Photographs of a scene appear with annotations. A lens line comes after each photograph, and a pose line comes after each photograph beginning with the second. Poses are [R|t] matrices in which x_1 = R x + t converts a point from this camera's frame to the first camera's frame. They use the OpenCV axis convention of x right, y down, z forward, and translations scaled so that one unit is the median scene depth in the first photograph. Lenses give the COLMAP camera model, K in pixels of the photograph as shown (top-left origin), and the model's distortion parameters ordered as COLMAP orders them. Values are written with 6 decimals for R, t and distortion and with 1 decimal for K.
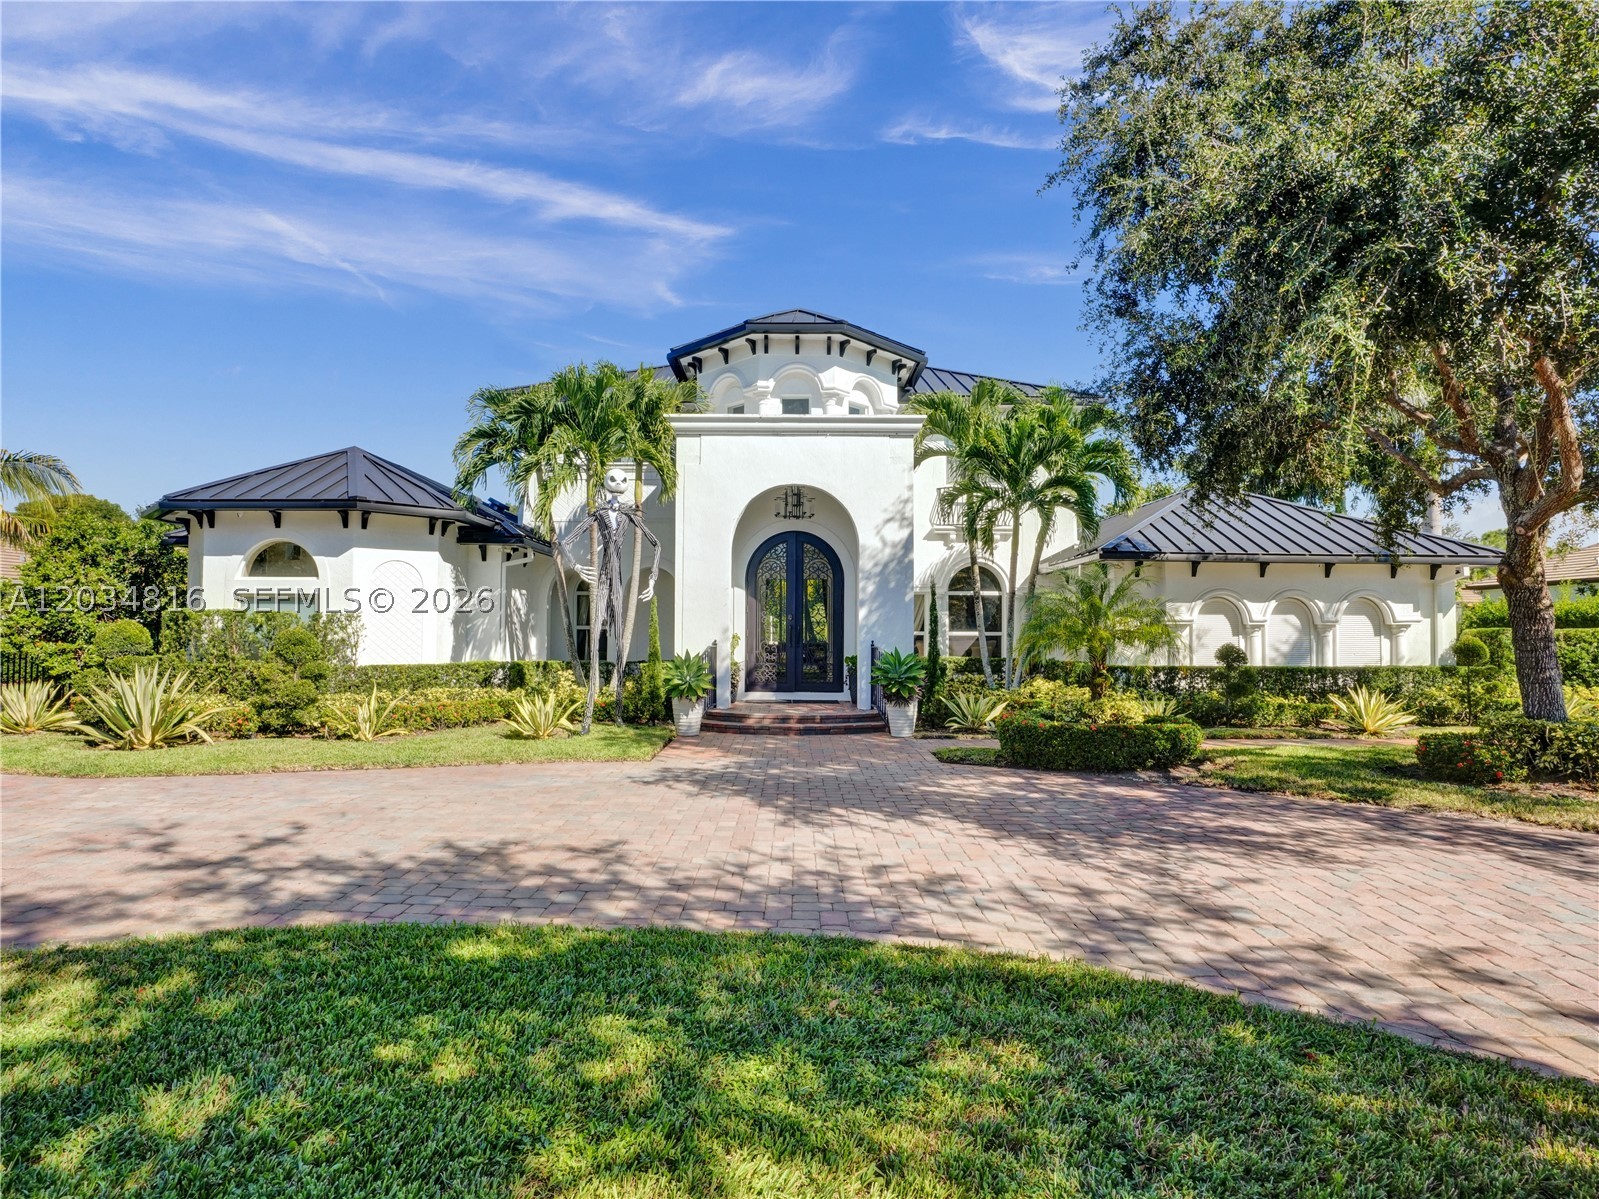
lens RADIAL K [[867.4, 0, 794.7], [0, 867.4, 594.6], [0, 0, 1]] dist [-0.060670, 0.000856]
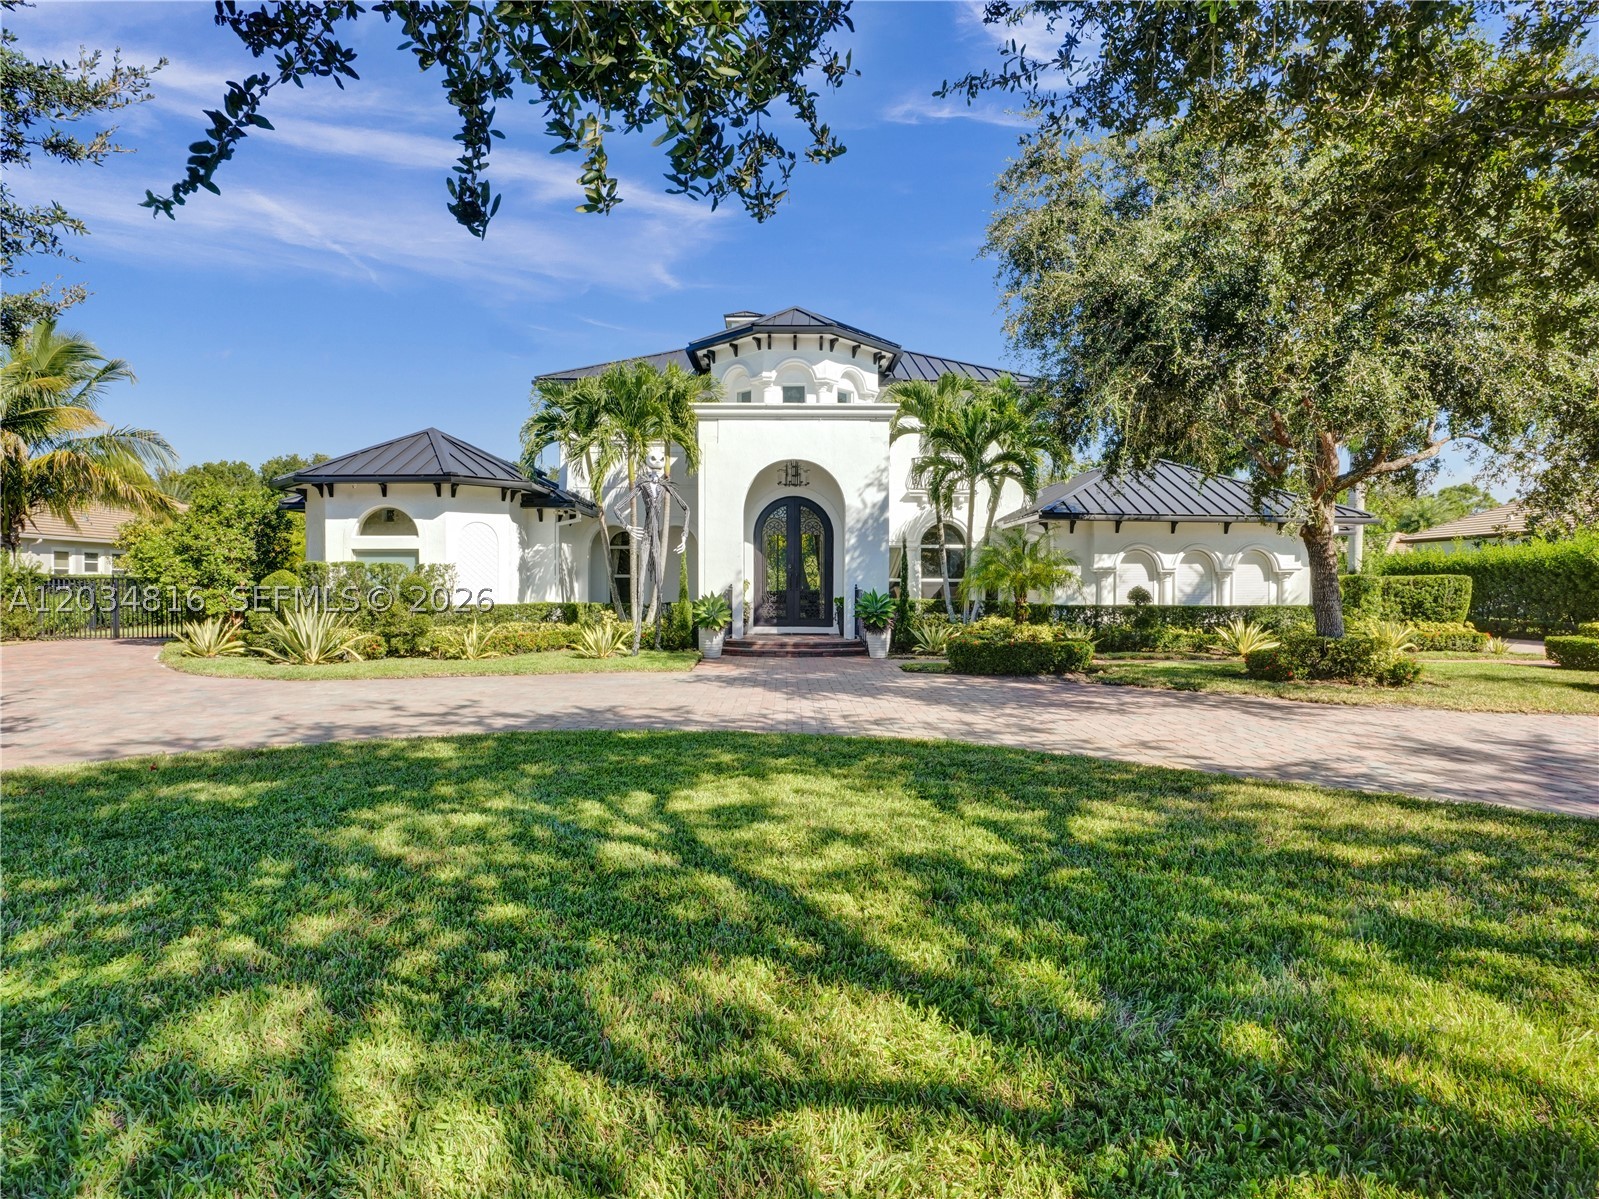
lens RADIAL K [[867.4, 0, 794.7], [0, 867.4, 594.6], [0, 0, 1]] dist [-0.060670, 0.000856]
pose [[0.999944, -0.003036, 0.010178, -0.011659], [0.002474, 0.998496, 0.054774, -0.001288], [-0.010329, -0.054745, 0.998447, -0.247783]]
